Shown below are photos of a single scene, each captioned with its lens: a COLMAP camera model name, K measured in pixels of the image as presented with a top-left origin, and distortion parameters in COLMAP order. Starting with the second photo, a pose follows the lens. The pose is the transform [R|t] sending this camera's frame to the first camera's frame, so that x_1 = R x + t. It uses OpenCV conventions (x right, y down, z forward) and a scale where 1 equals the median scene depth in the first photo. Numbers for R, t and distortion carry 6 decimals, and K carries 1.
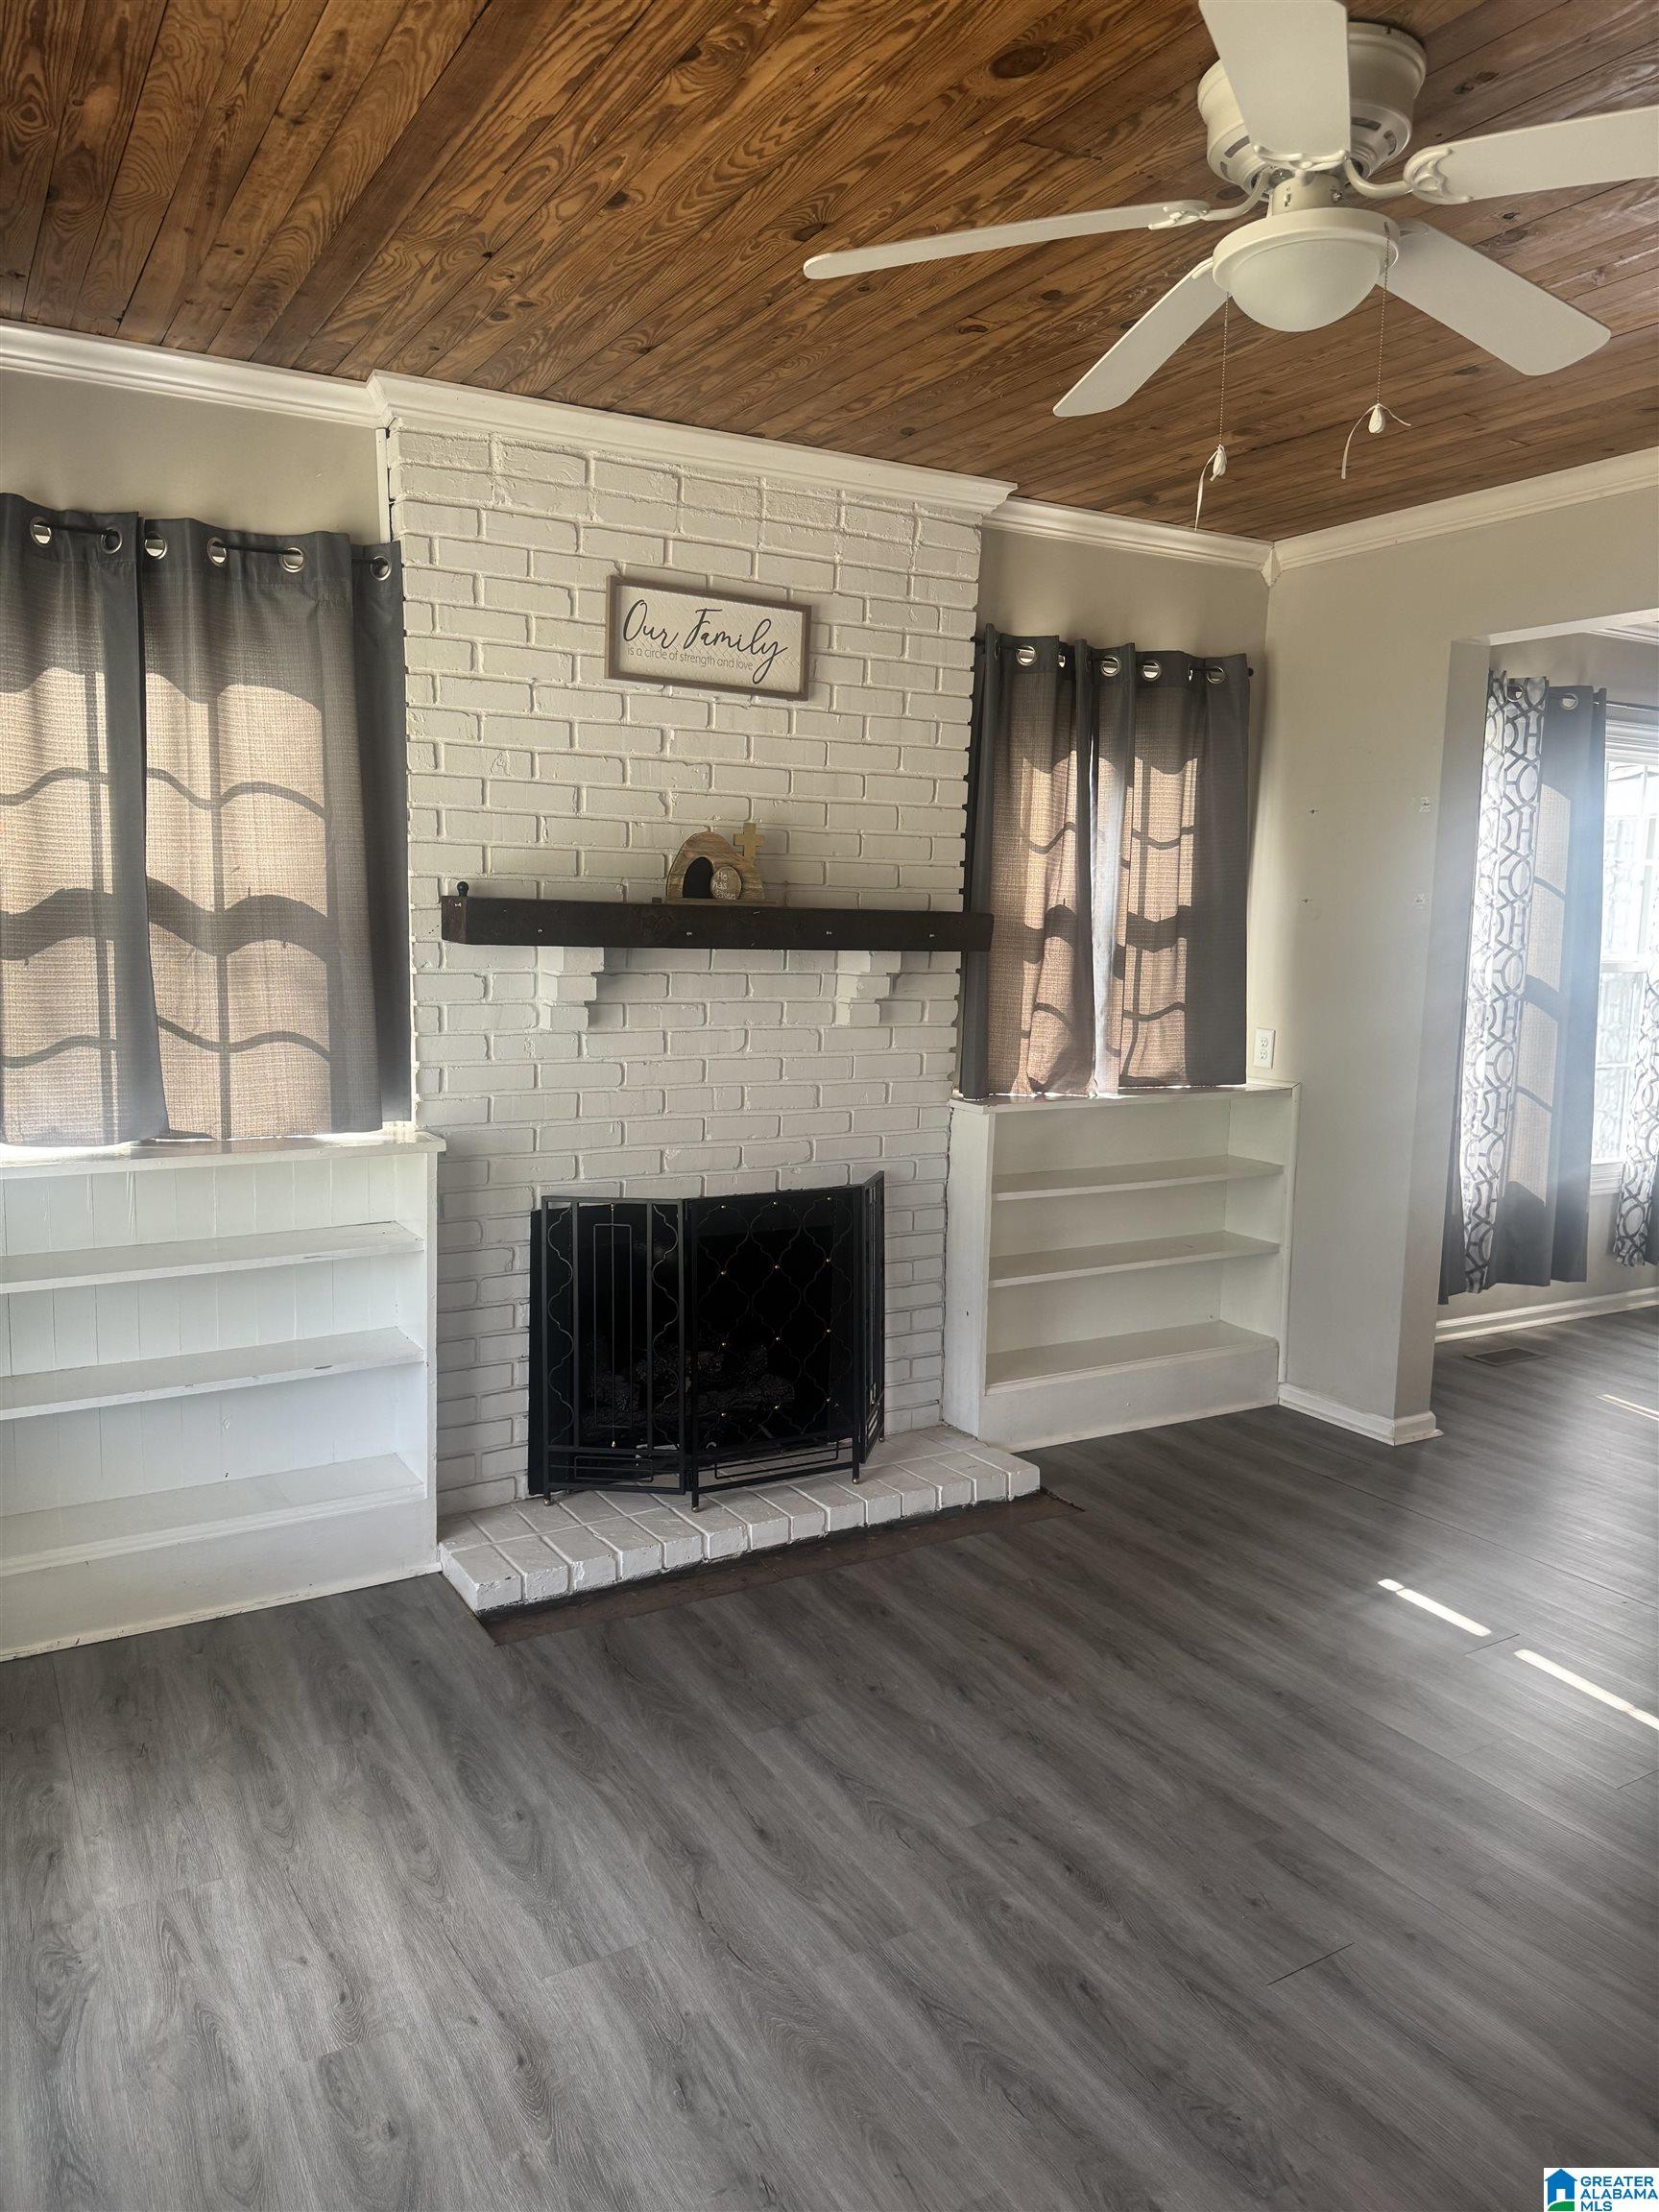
lens RADIAL K [[1557.4, 0, 815.6], [0, 1557.4, 1070.1], [0, 0, 1]] dist [0.209207, -0.428040]
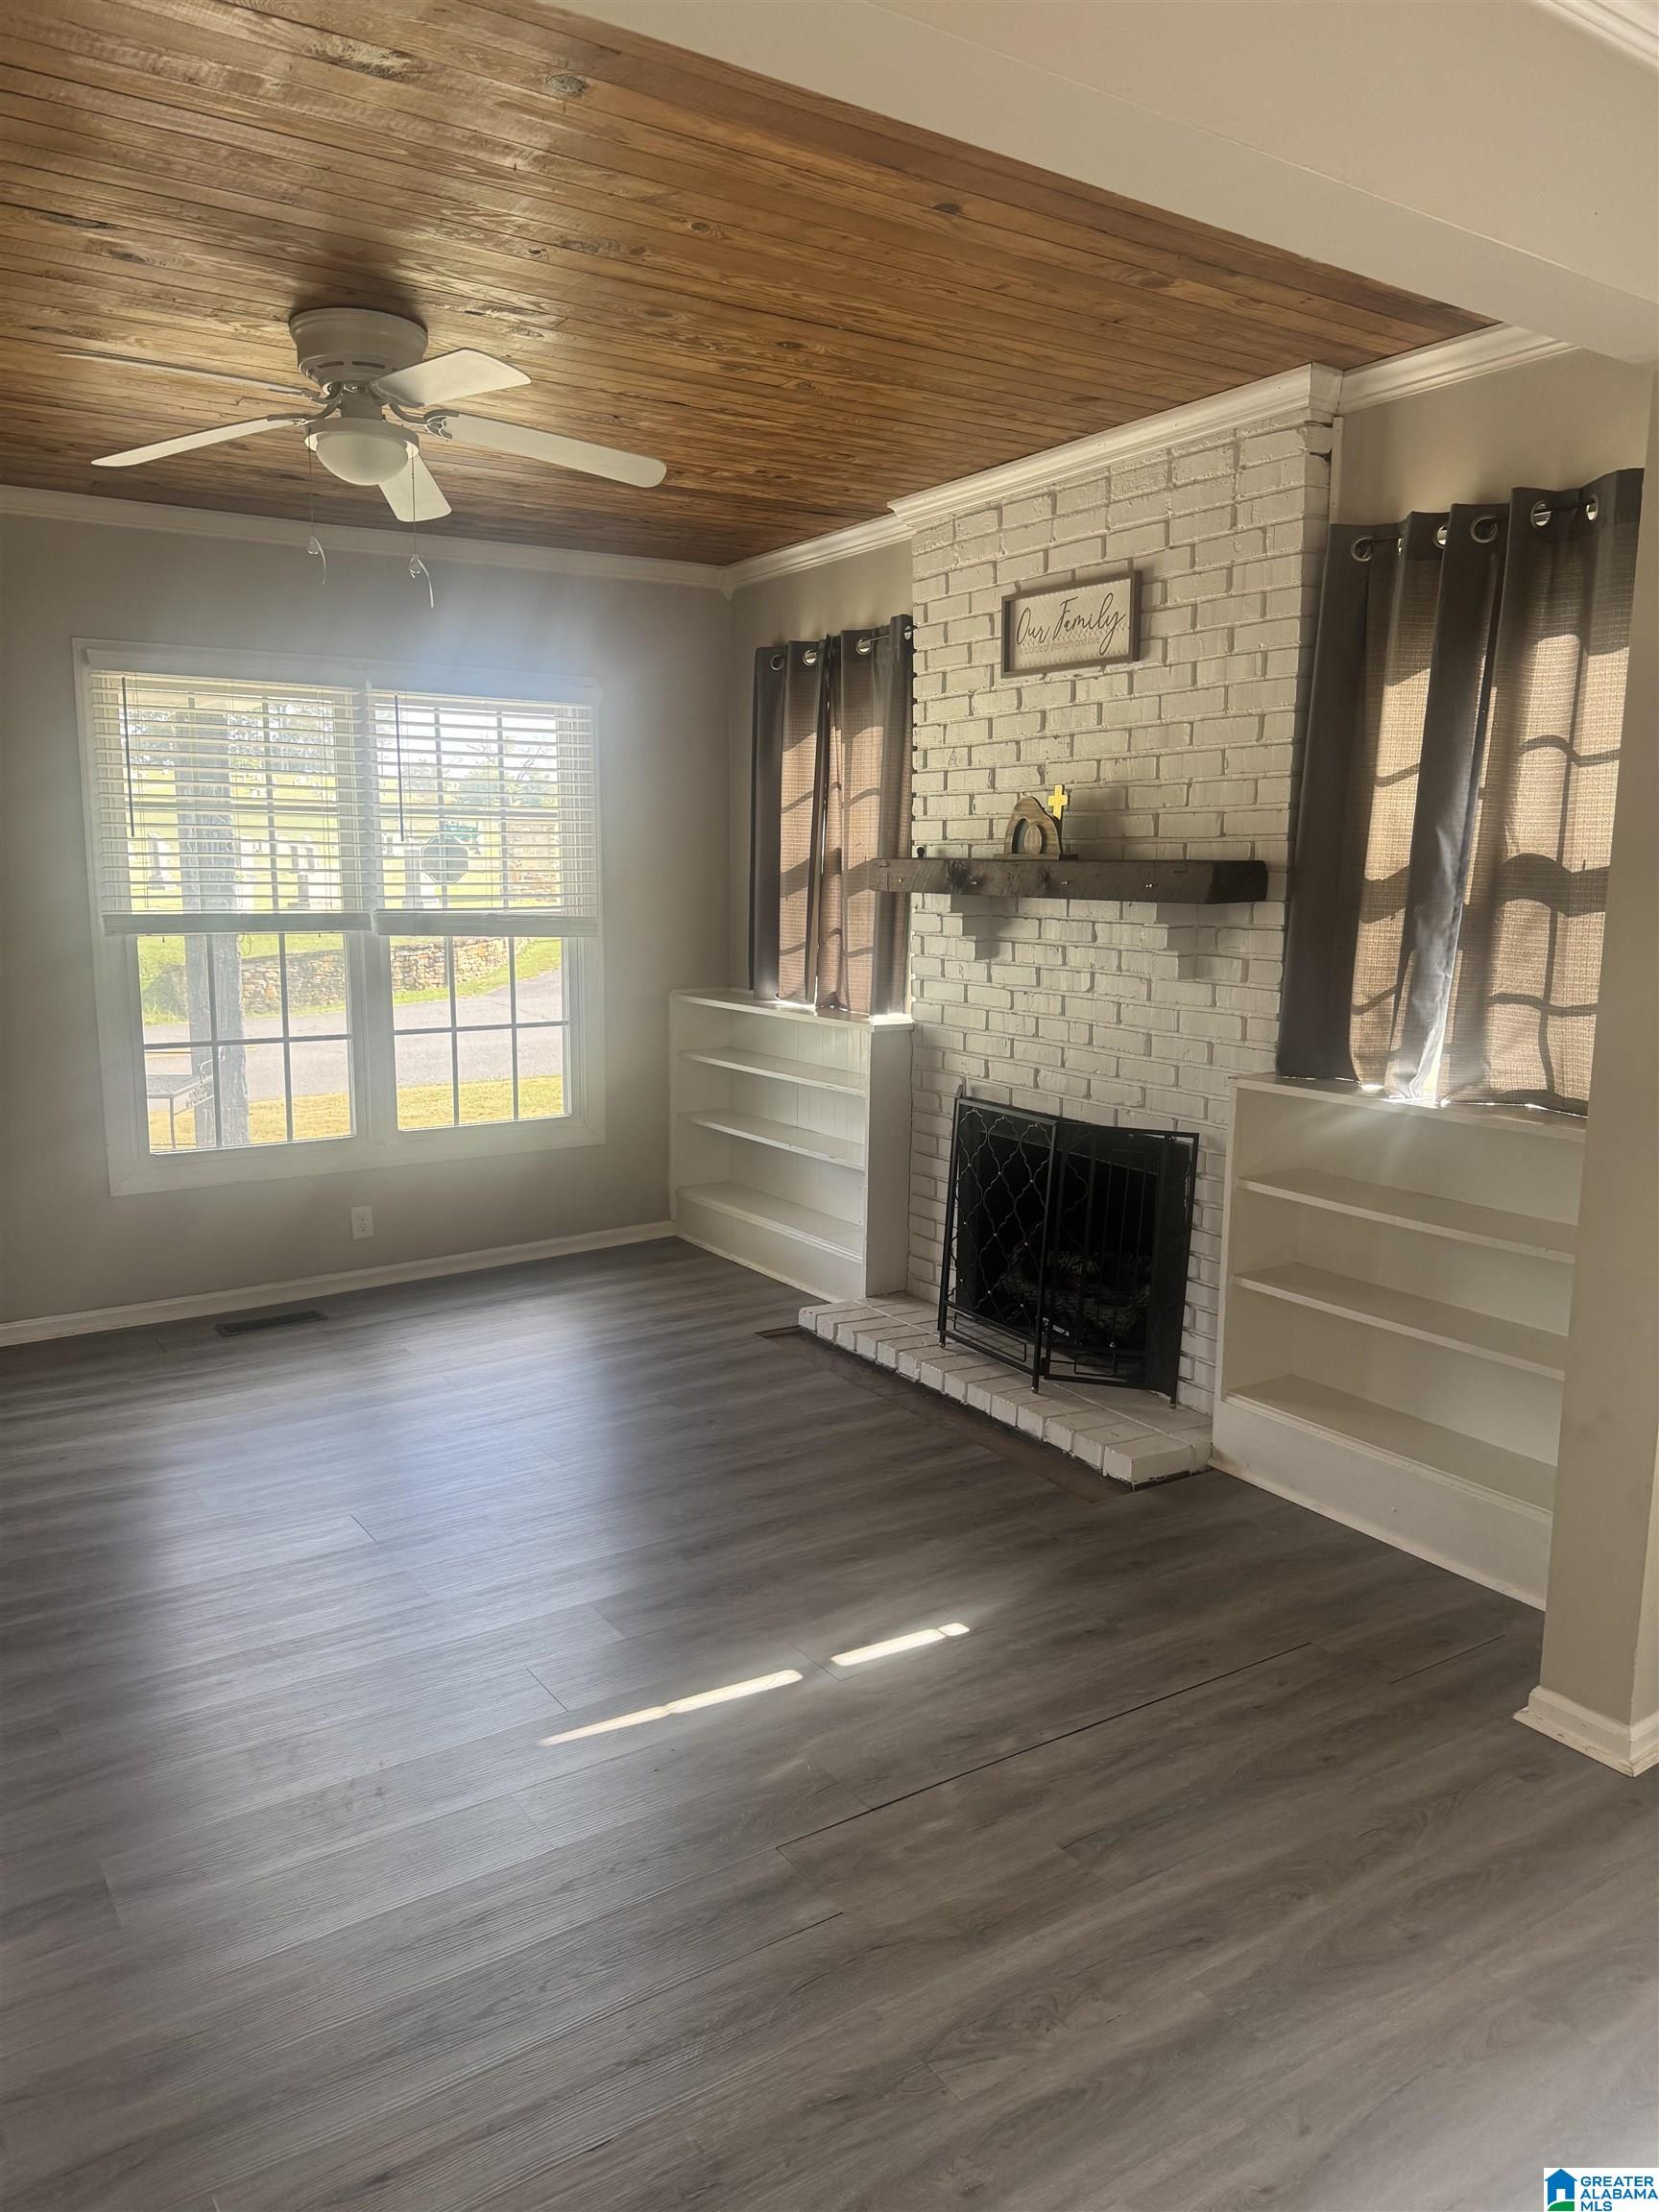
lens RADIAL K [[1557.4, 0, 815.6], [0, 1557.4, 1070.1], [0, 0, 1]] dist [0.209207, -0.428040]
pose [[0.052853, 0.112836, -0.992207, 1.105832], [-0.112381, 0.987956, 0.106366, -0.056810], [0.992259, 0.105884, 0.064897, 0.783588]]
